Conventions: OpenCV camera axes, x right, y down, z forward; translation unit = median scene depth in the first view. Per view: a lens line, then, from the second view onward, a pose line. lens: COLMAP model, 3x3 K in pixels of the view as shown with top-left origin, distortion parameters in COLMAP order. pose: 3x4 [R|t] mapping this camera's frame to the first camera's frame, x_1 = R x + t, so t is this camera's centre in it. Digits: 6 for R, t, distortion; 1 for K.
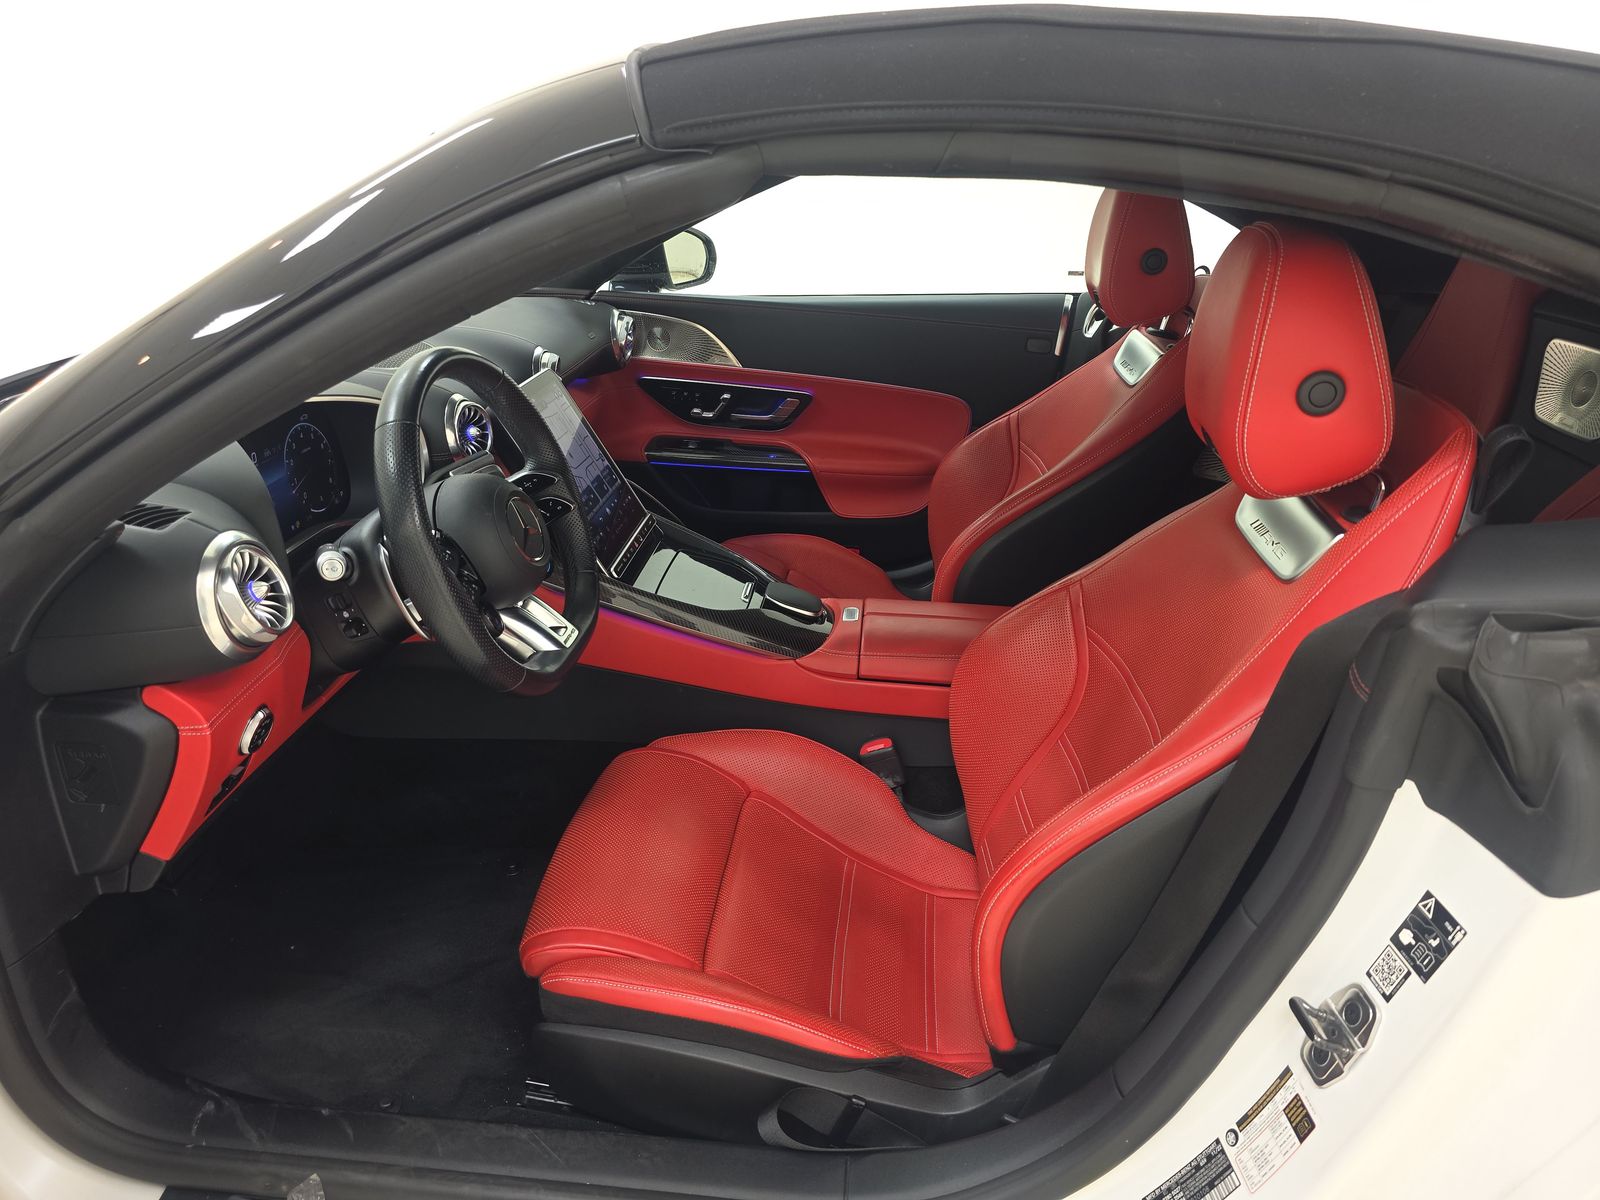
lens RADIAL K [[1037.6, 0, 789.2], [0, 1037.6, 598.5], [0, 0, 1]] dist [0.036214, -0.039038]
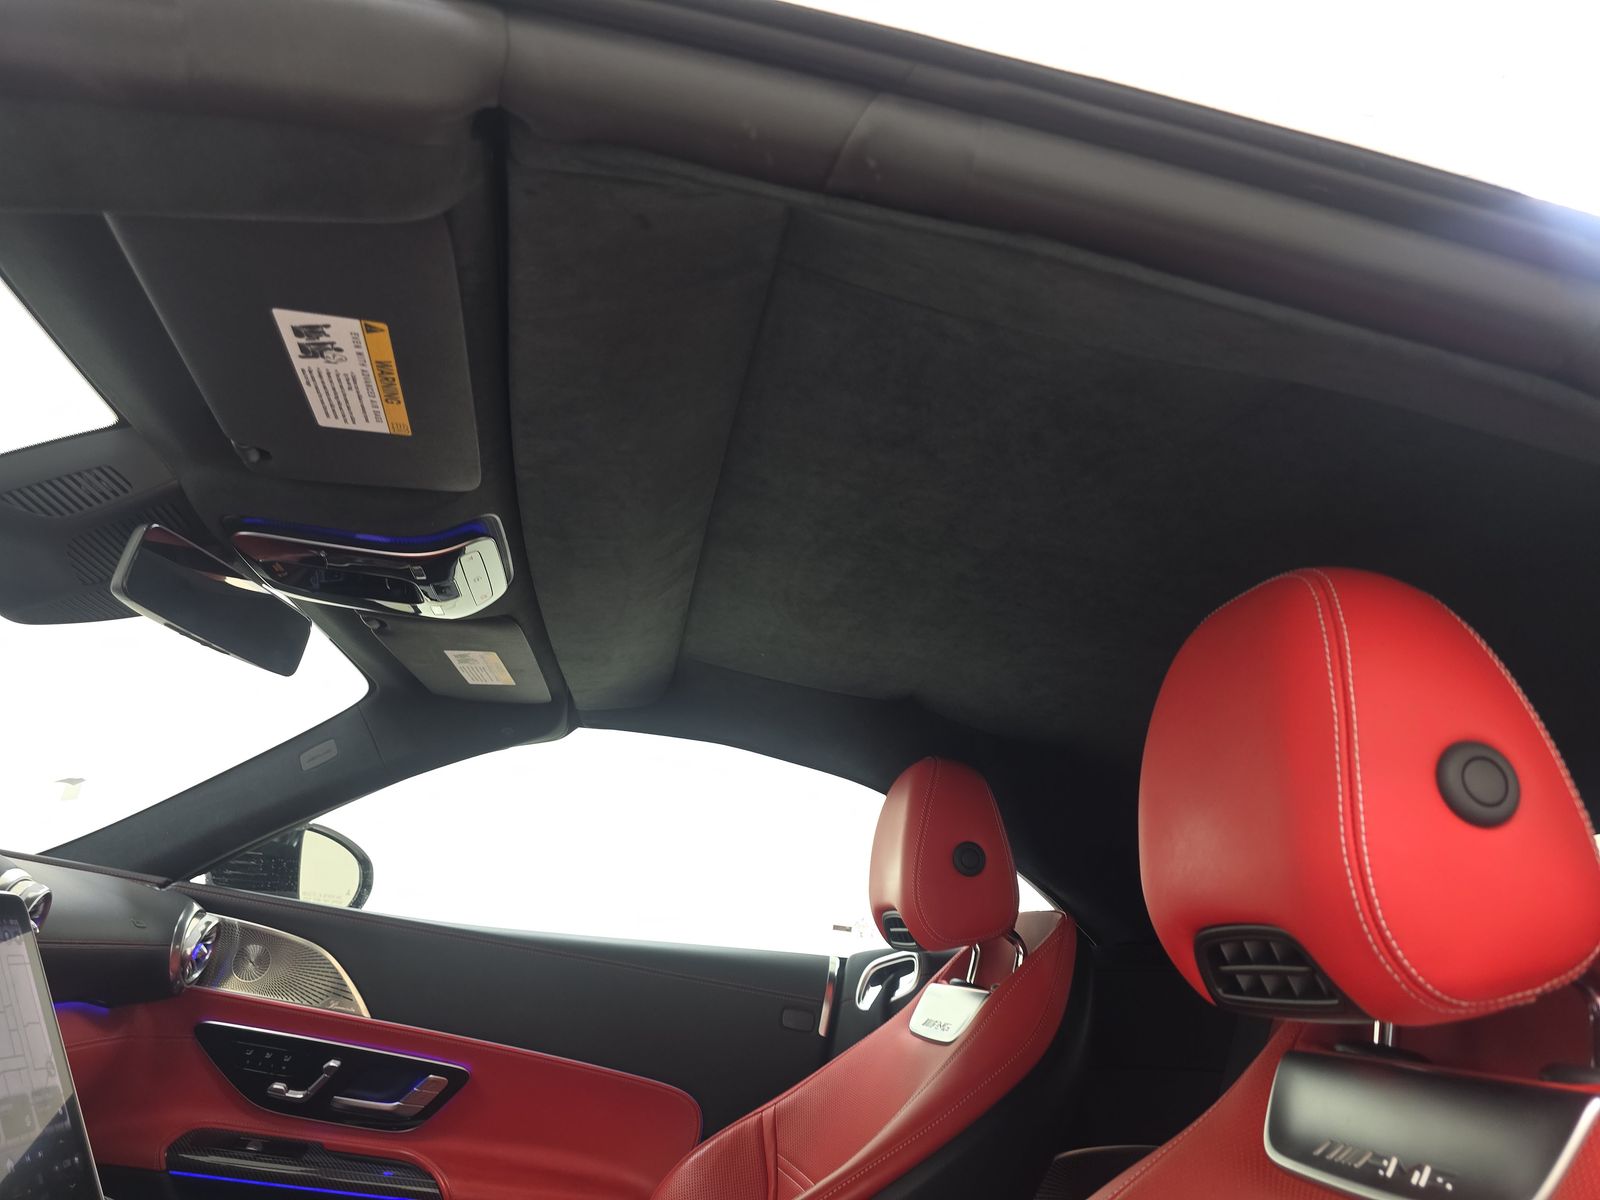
lens RADIAL K [[1037.6, 0, 789.2], [0, 1037.6, 598.5], [0, 0, 1]] dist [0.036214, -0.039038]
pose [[0.958979, 0.187346, 0.212747, 0.019641], [0.007987, 0.732333, -0.680899, 0.041272], [-0.283366, 0.654667, 0.700796, 0.282207]]
